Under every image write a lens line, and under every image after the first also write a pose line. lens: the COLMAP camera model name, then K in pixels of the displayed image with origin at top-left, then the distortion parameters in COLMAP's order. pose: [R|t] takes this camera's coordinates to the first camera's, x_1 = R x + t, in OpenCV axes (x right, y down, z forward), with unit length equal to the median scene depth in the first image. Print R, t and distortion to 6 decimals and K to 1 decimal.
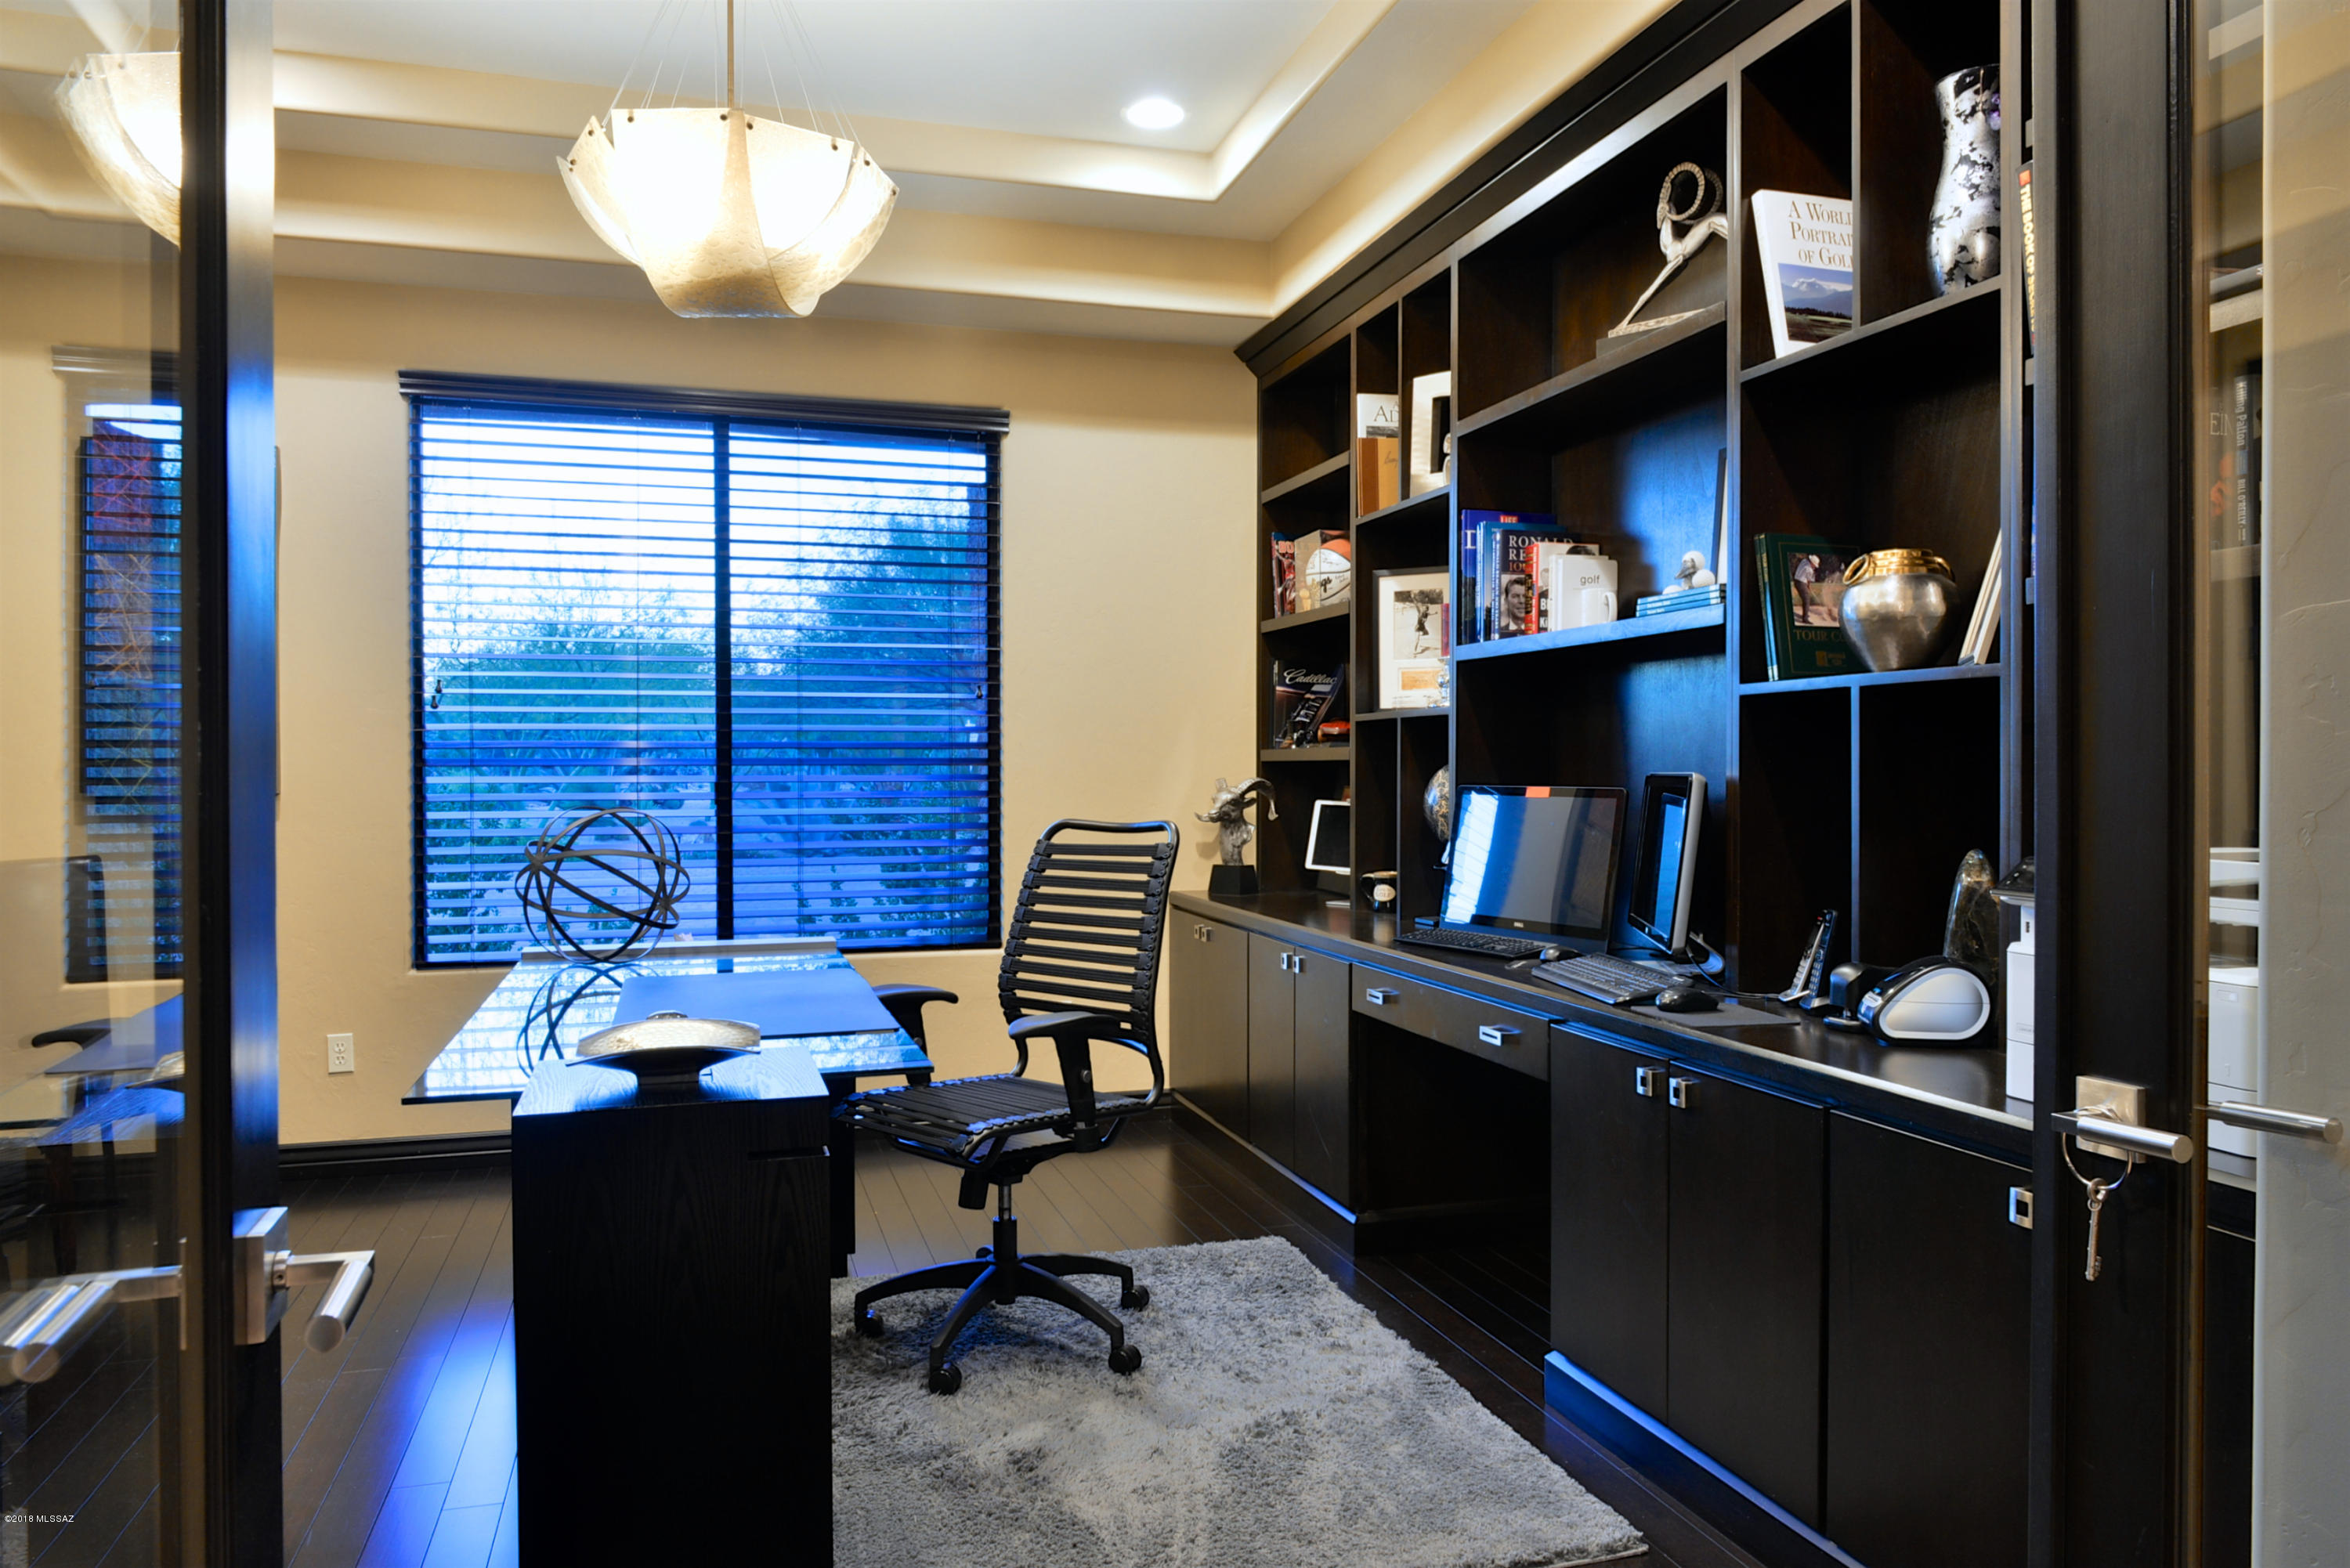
lens RADIAL K [[1606.4, 0, 1171.8], [0, 1606.4, 783.6], [0, 0, 1]] dist [-0.017264, 0.000333]
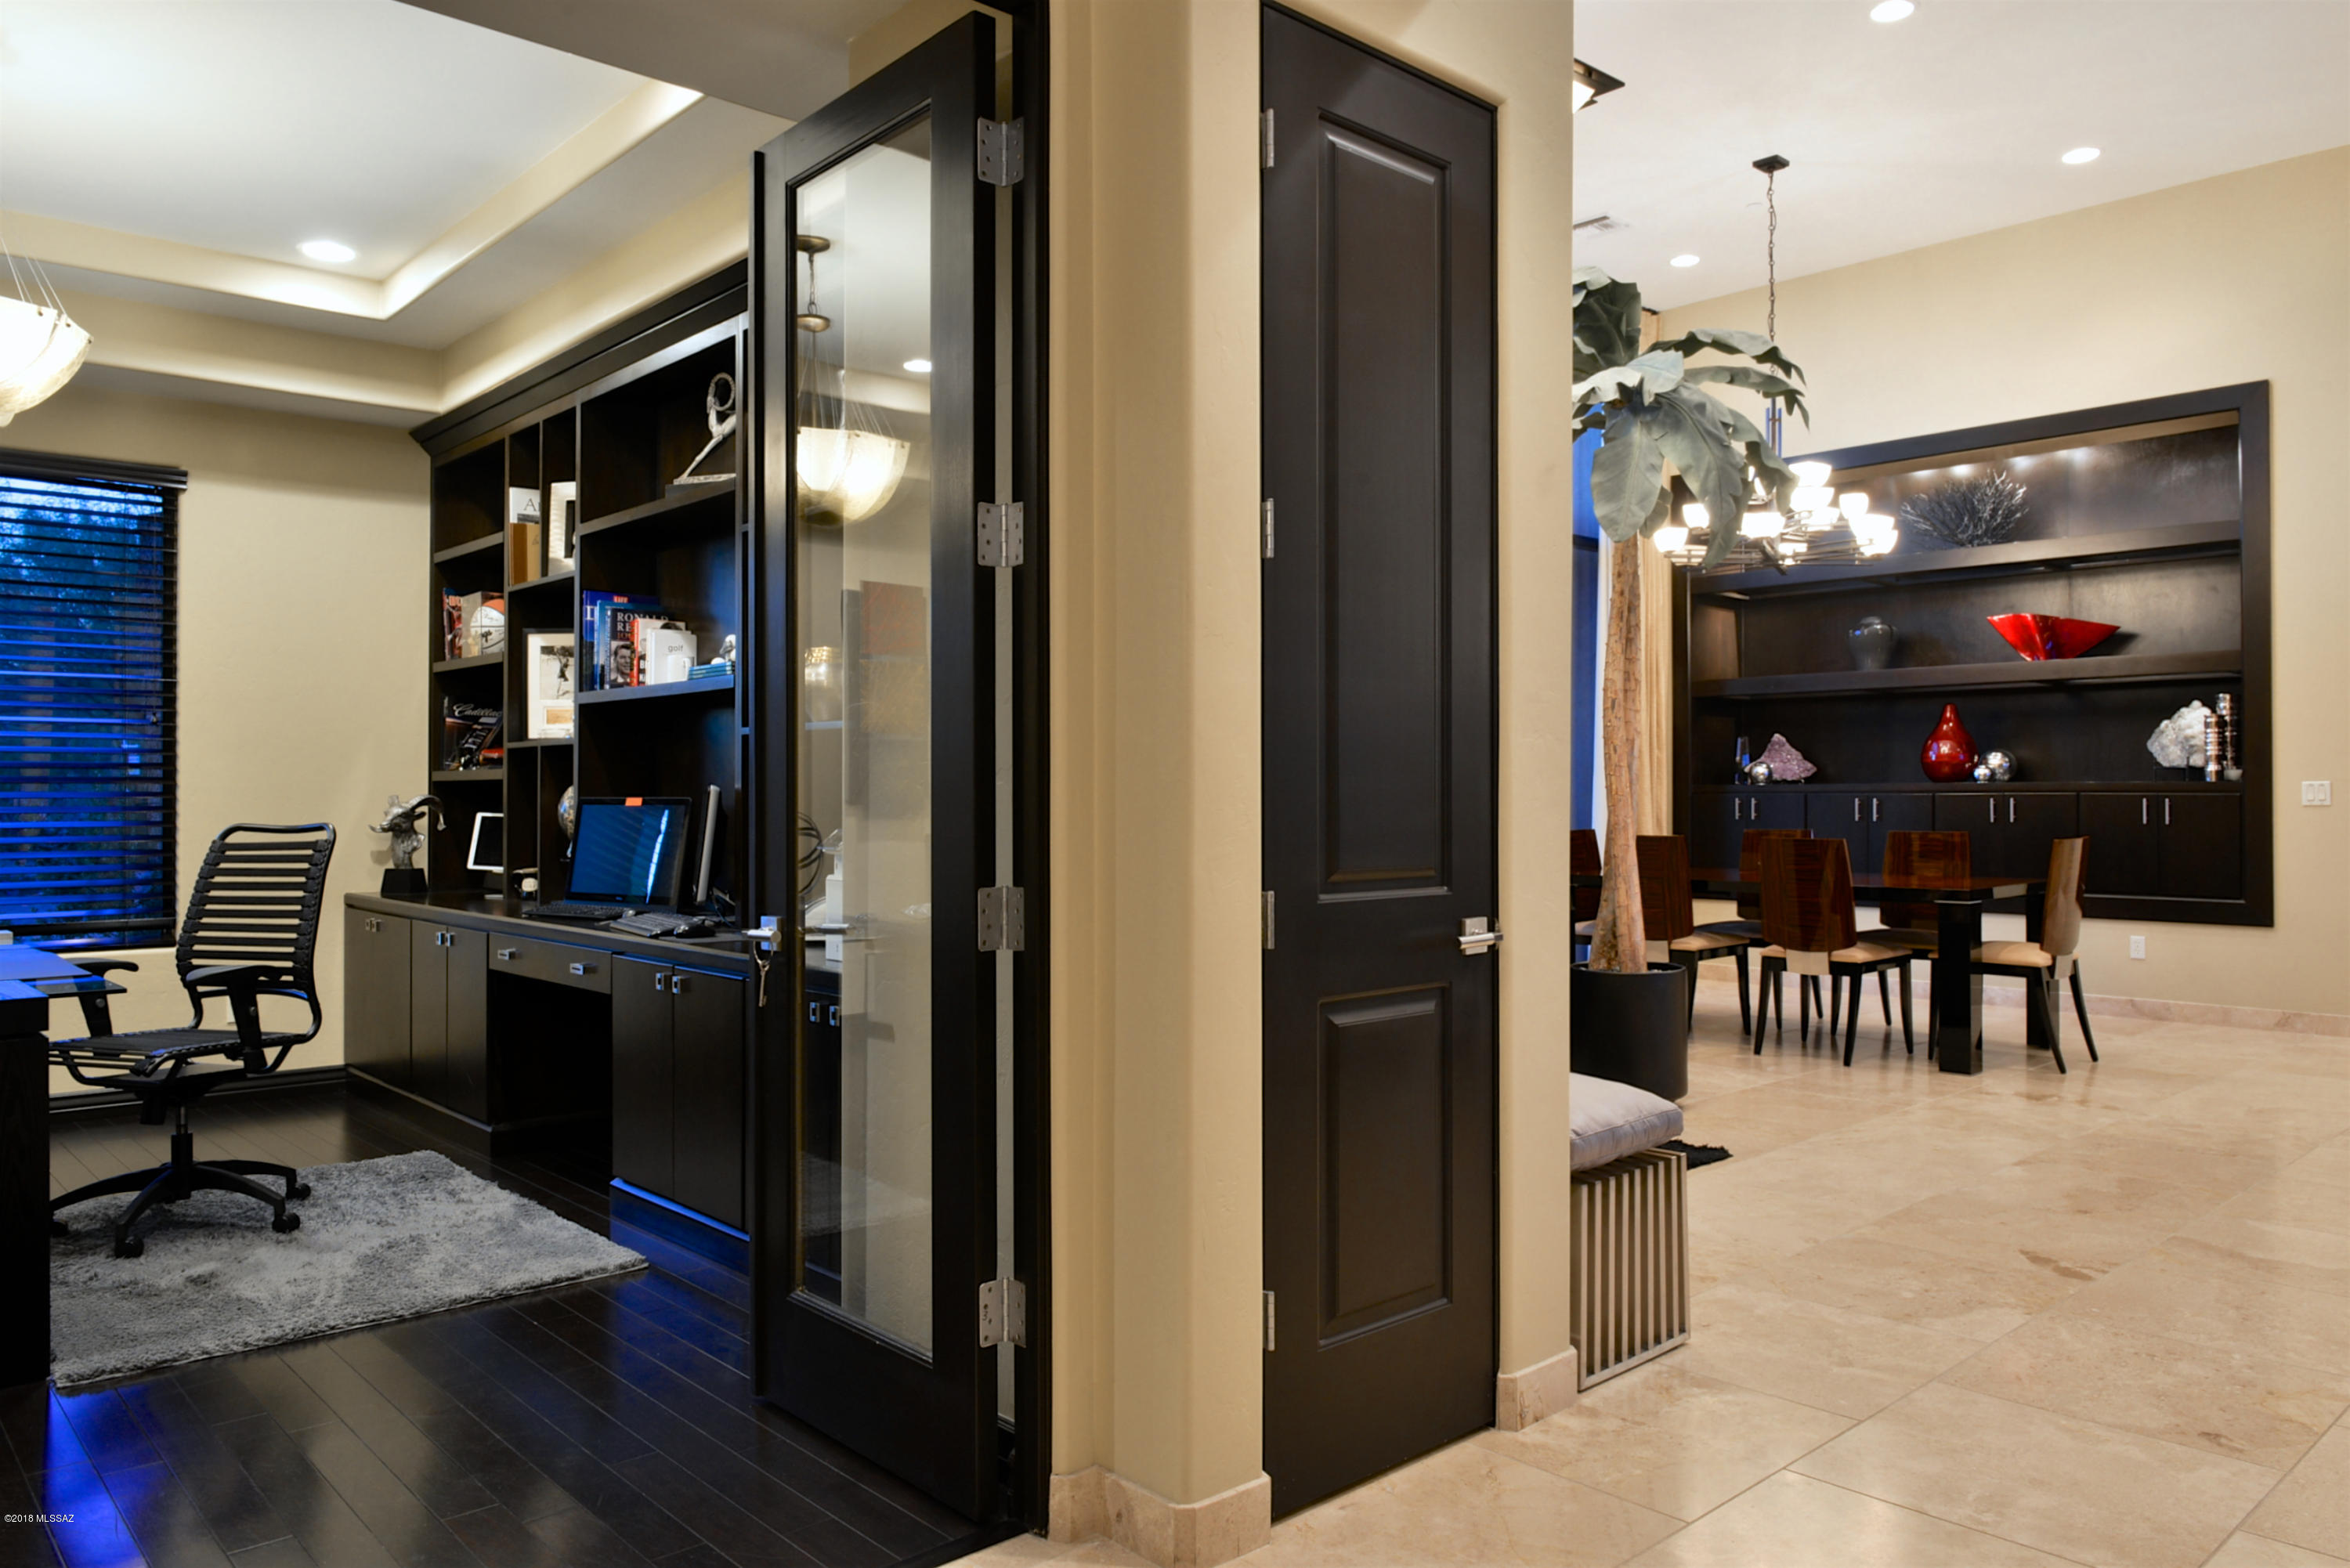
lens RADIAL K [[1606.4, 0, 1184.7], [0, 1606.4, 778.0], [0, 0, 1]] dist [-0.017264, 0.000333]
pose [[0.895097, 0.003537, 0.445857, 0.036821], [0.005585, 0.999801, -0.019144, 0.013319], [-0.445836, 0.019626, 0.894899, -0.418642]]
